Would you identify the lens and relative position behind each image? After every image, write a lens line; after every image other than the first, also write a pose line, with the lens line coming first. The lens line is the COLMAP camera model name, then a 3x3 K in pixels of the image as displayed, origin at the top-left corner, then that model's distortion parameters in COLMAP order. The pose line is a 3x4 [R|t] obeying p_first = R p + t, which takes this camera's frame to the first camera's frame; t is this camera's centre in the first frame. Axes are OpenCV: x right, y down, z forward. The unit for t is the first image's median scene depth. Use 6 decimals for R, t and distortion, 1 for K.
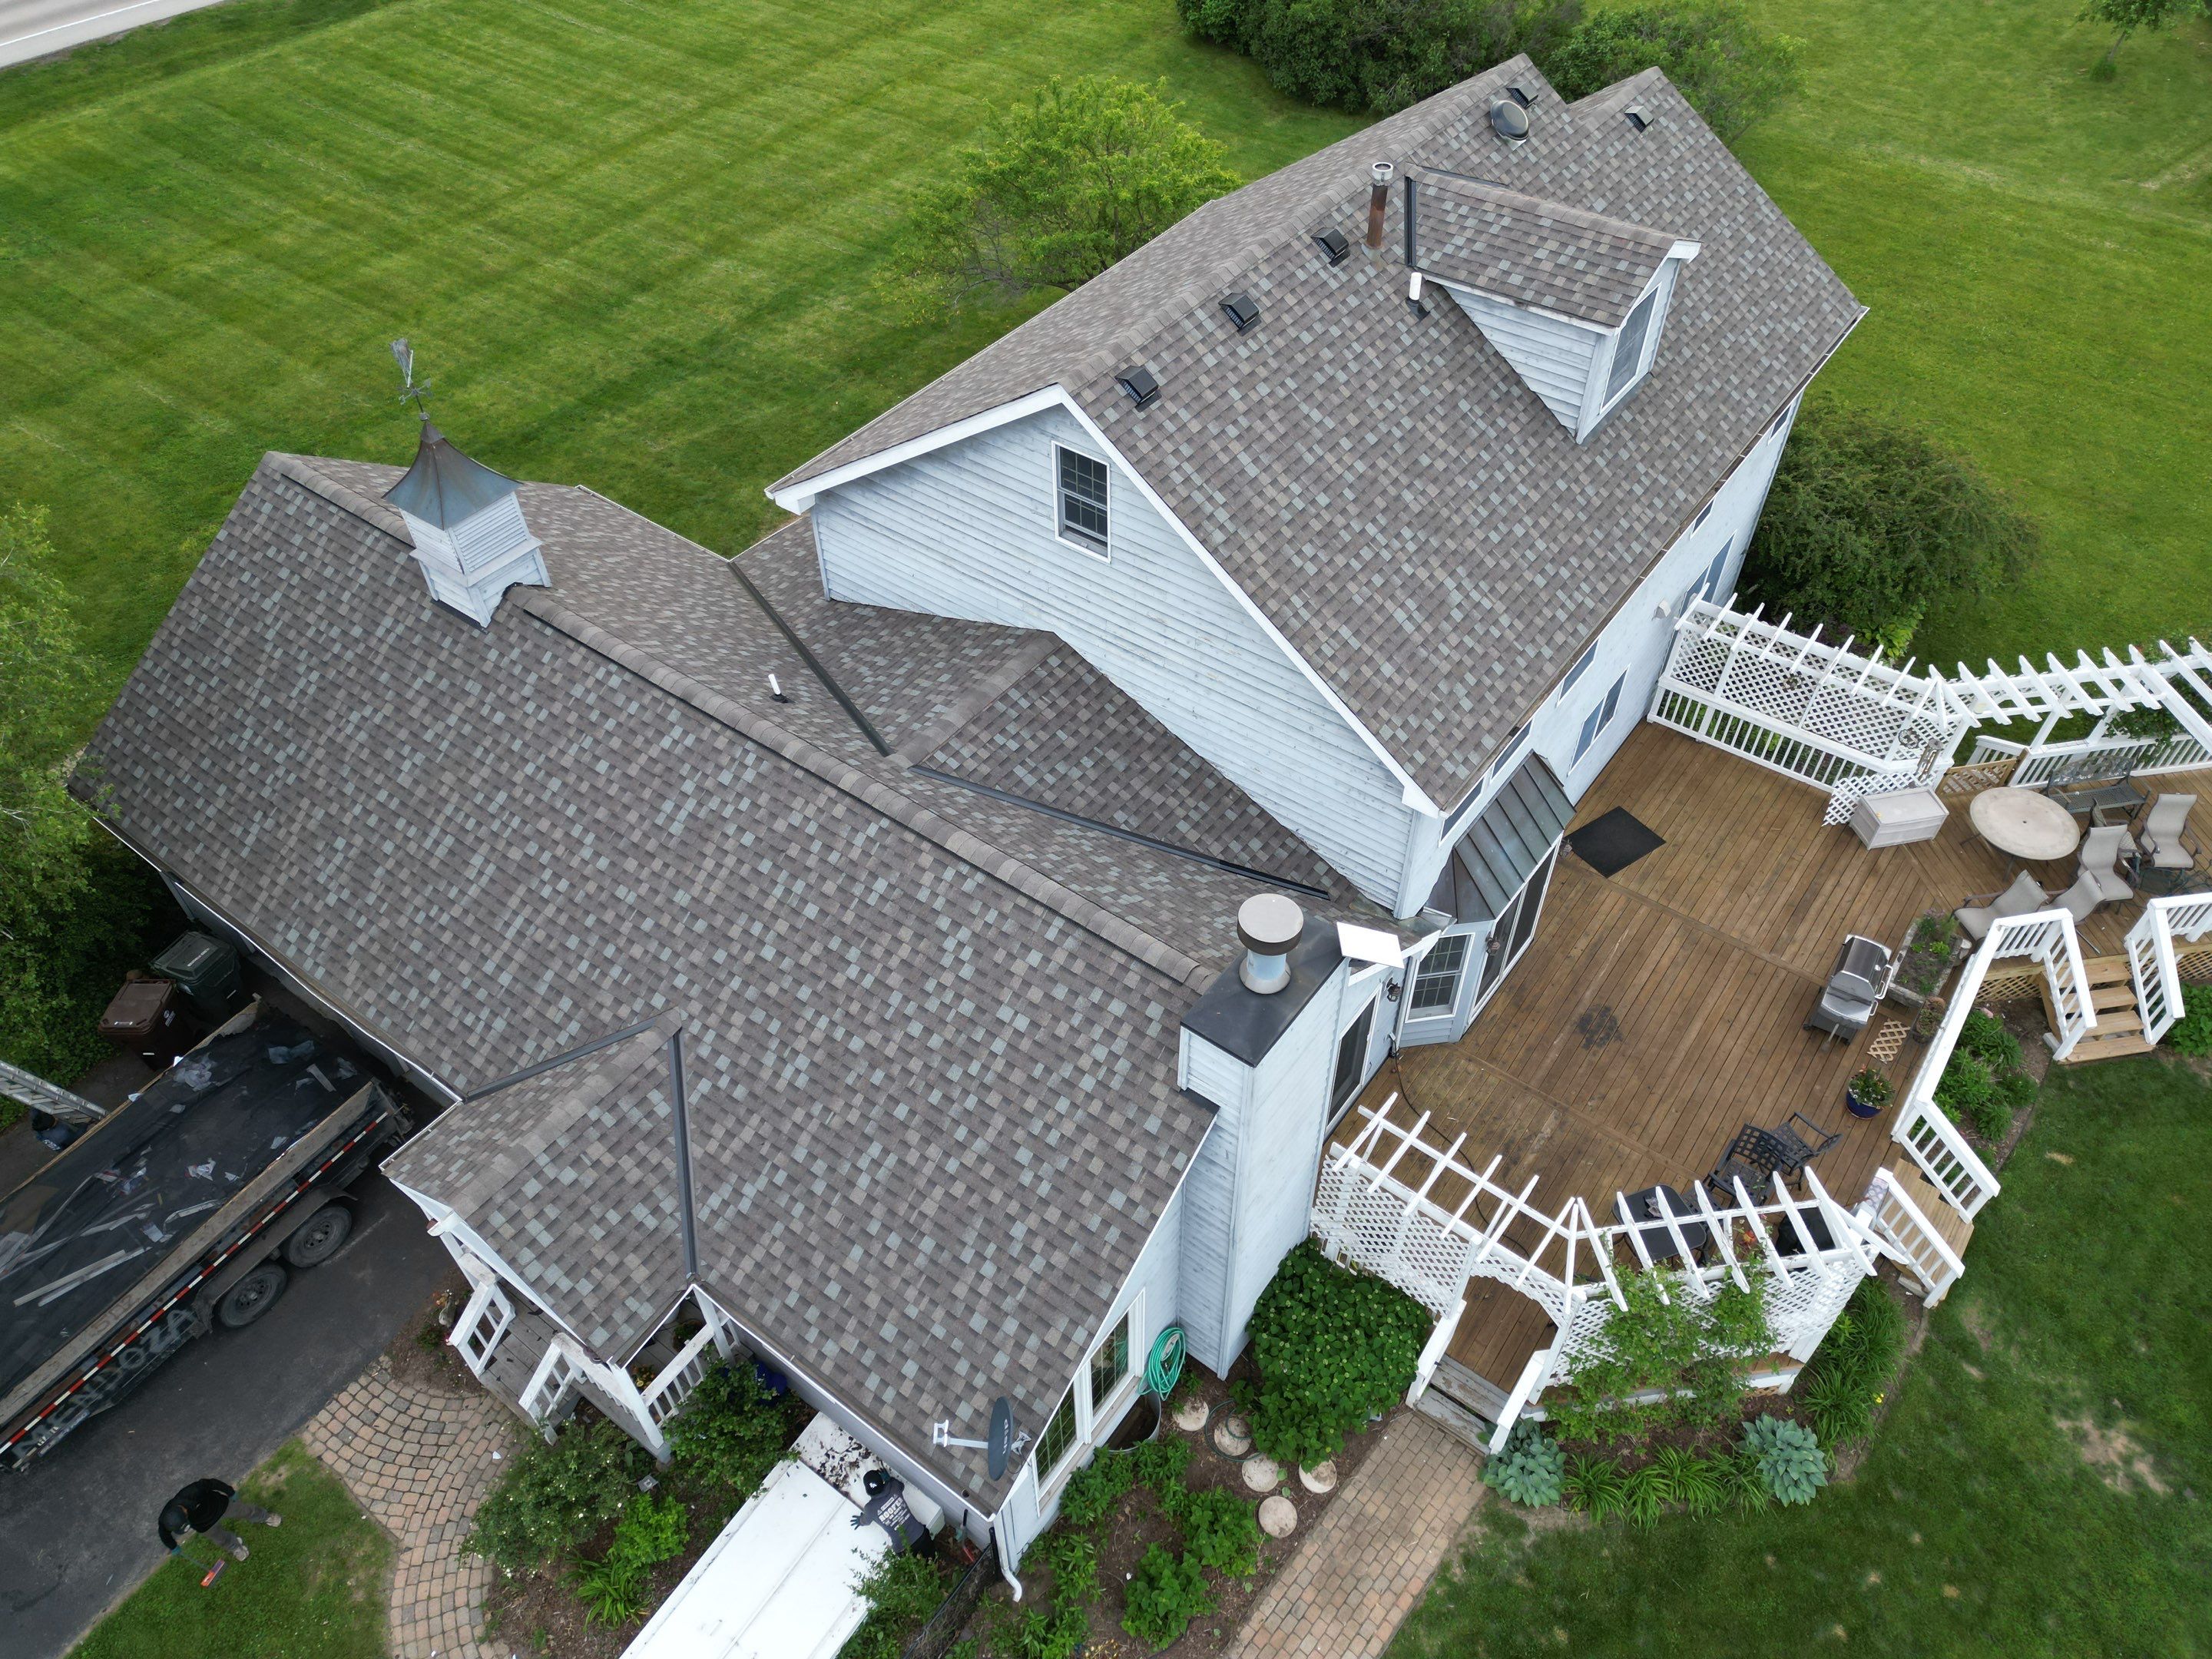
lens RADIAL K [[1529.8, 0, 1111.6], [0, 1529.8, 828.3], [0, 0, 1]] dist [0.114150, -0.129101]
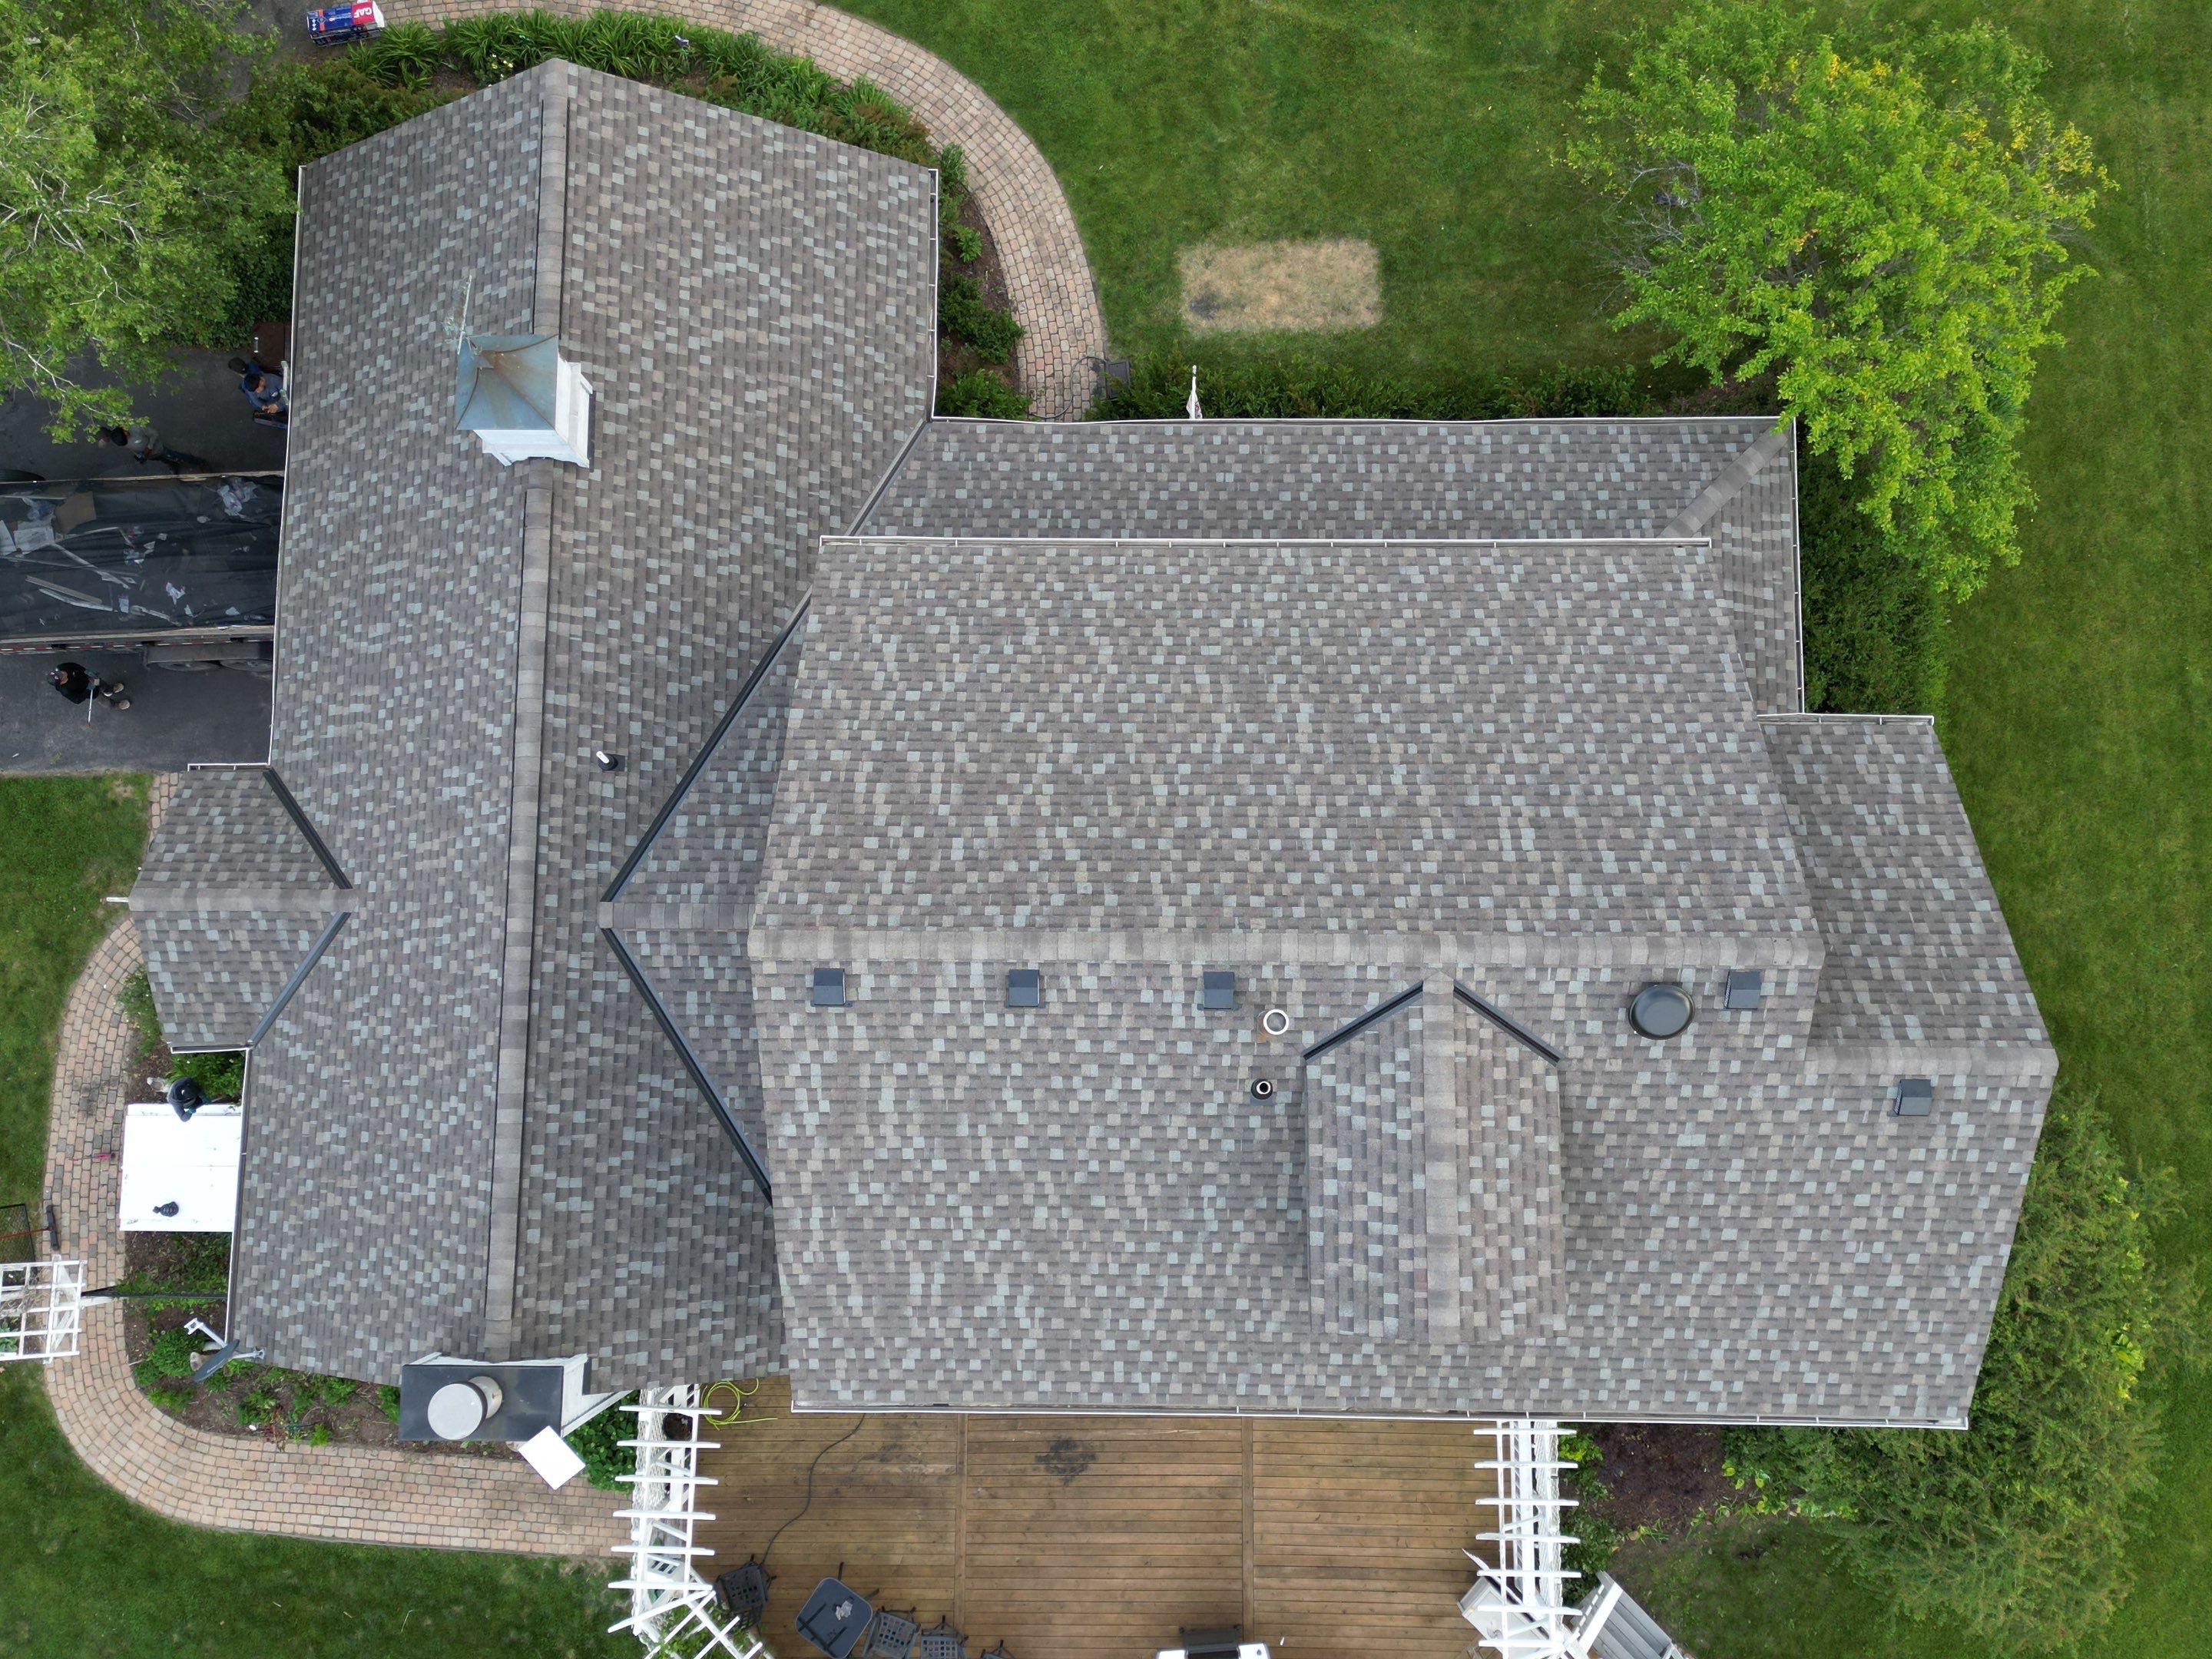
lens RADIAL K [[1888.7, 0, 1109.9], [0, 1888.7, 823.7], [0, 0, 1]] dist [0.184357, -0.523785]
pose [[0.587200, 0.803383, -0.098852, 0.134462], [-0.577633, 0.501453, 0.644115, -1.052779], [0.567041, -0.321124, 0.758514, 0.216243]]
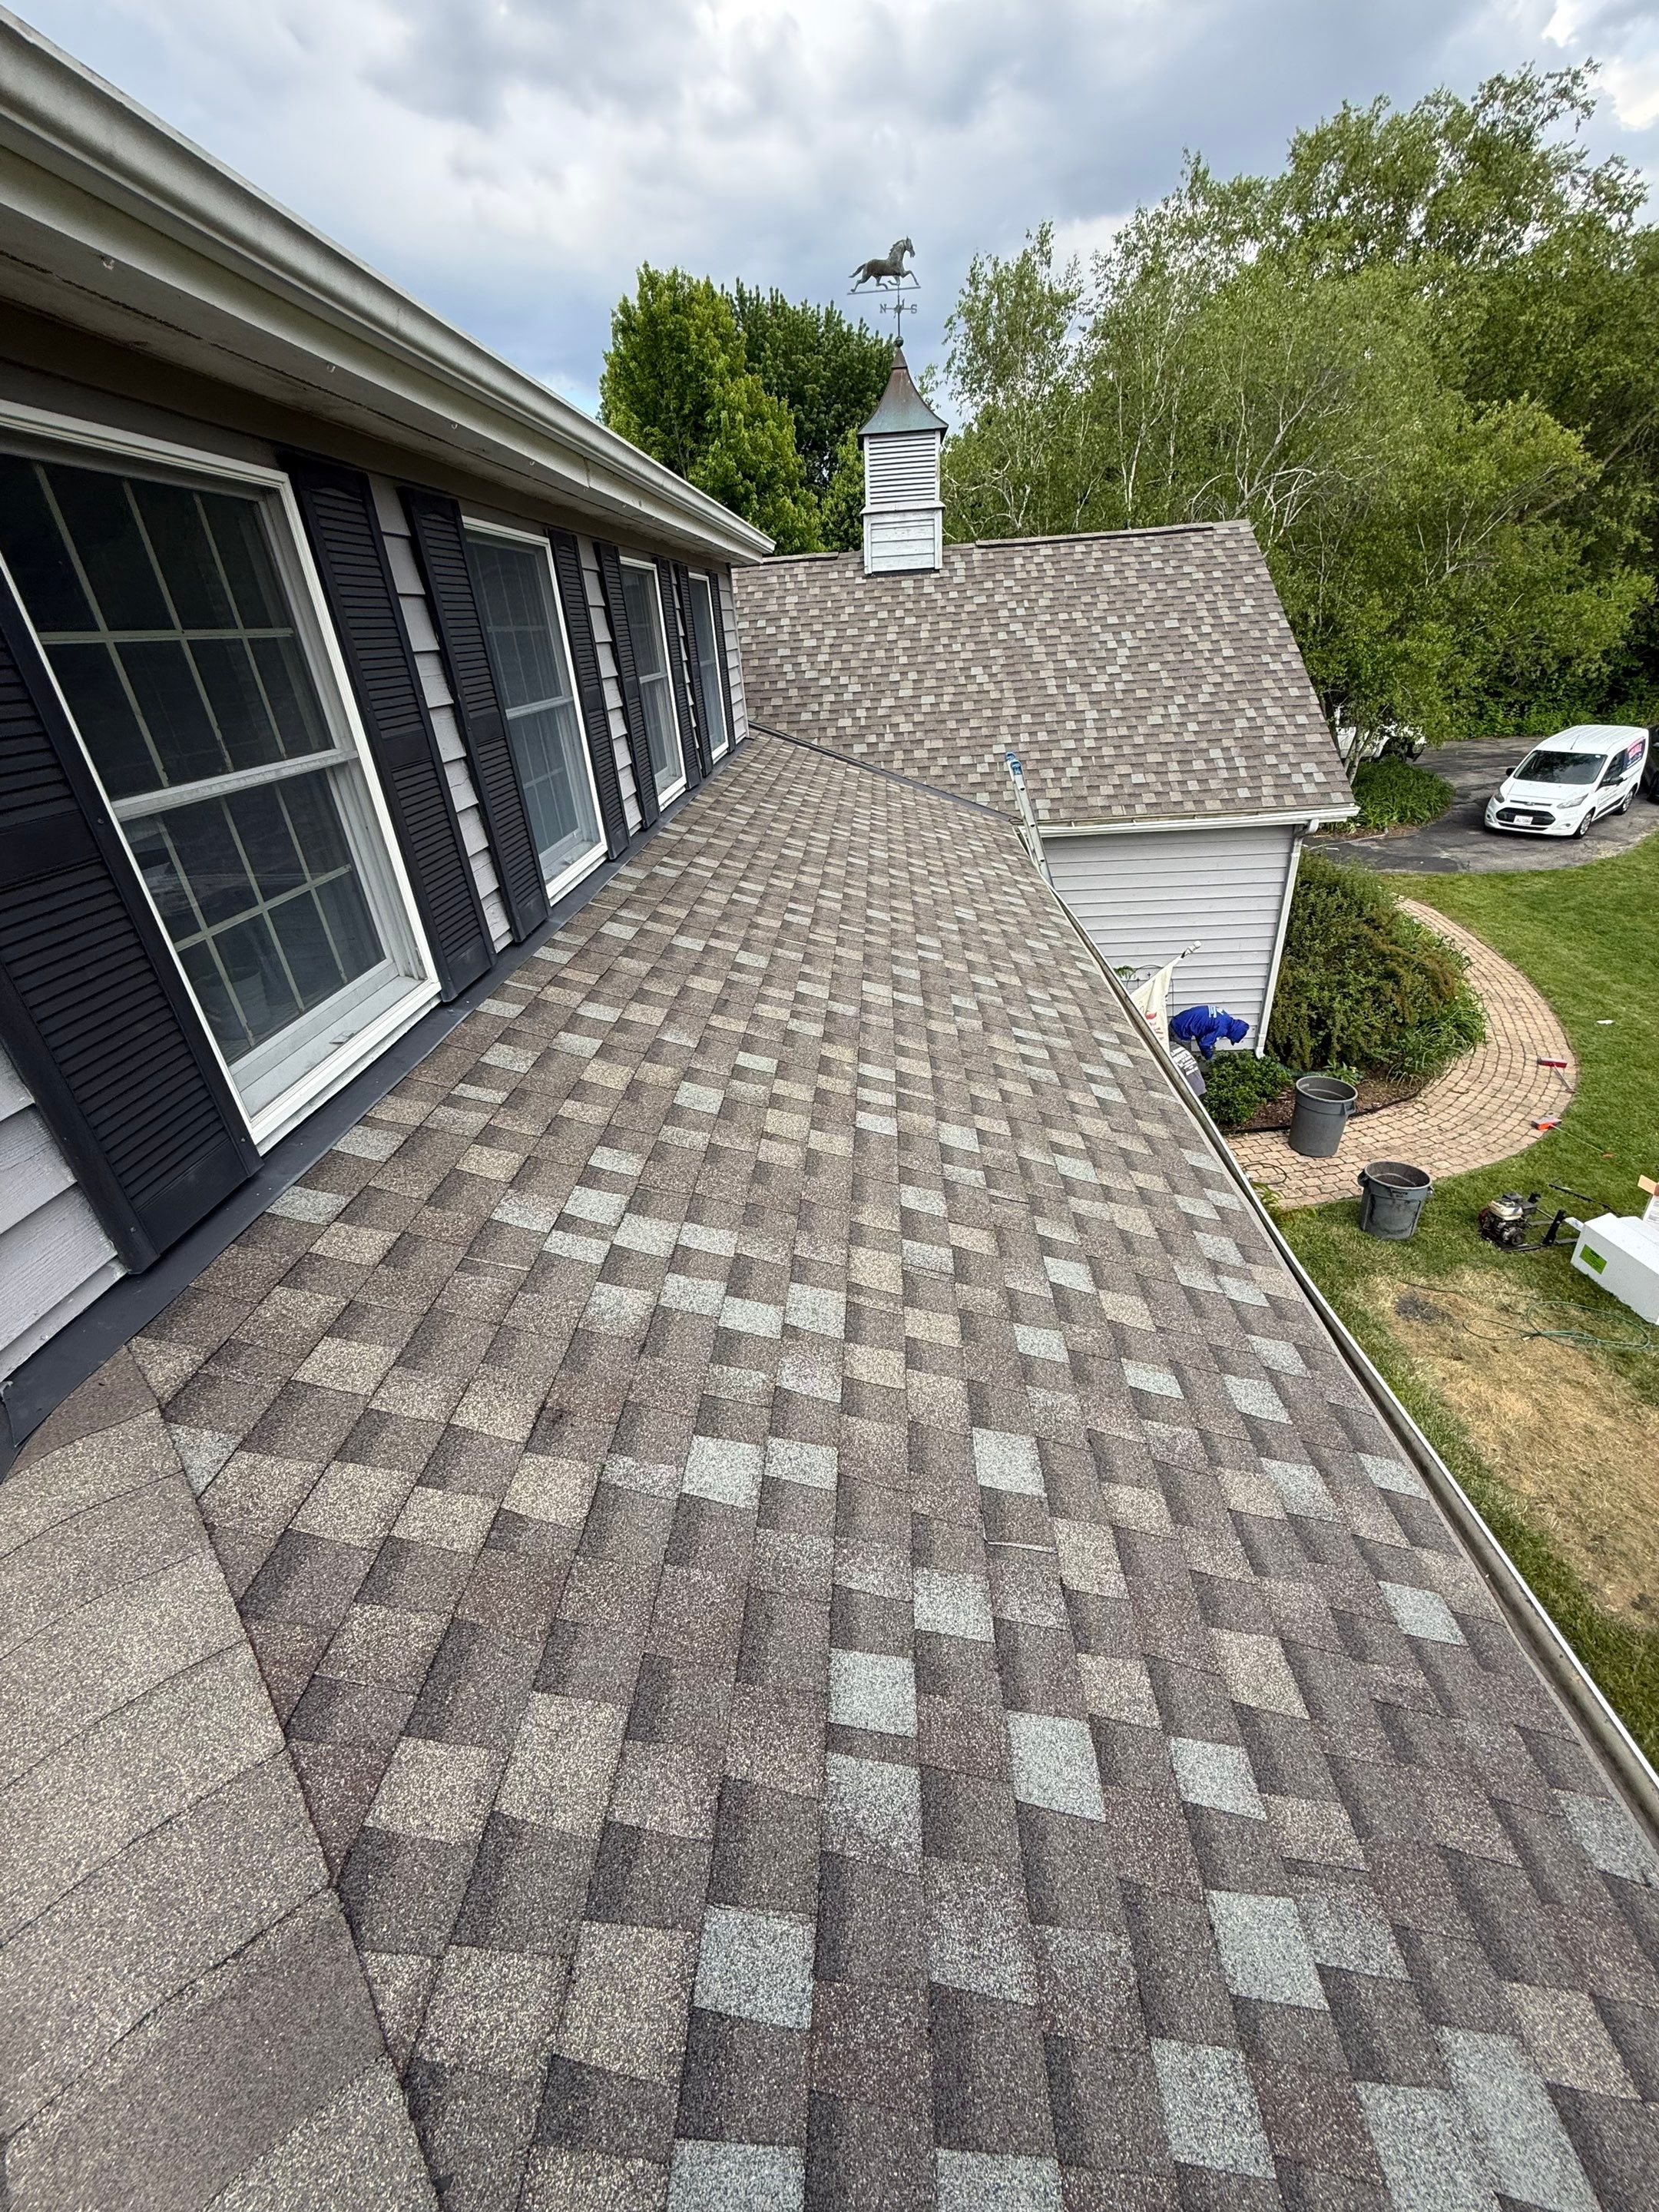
lens RADIAL K [[880.2, 0, 830.1], [0, 880.2, 1096.7], [0, 0, 1]] dist [0.000598, -0.000444]
pose [[-0.829702, 0.318297, -0.458564, 0.051060], [-0.349452, 0.344425, 0.871352, -0.574933], [0.435290, 0.883209, -0.174541, 1.480489]]
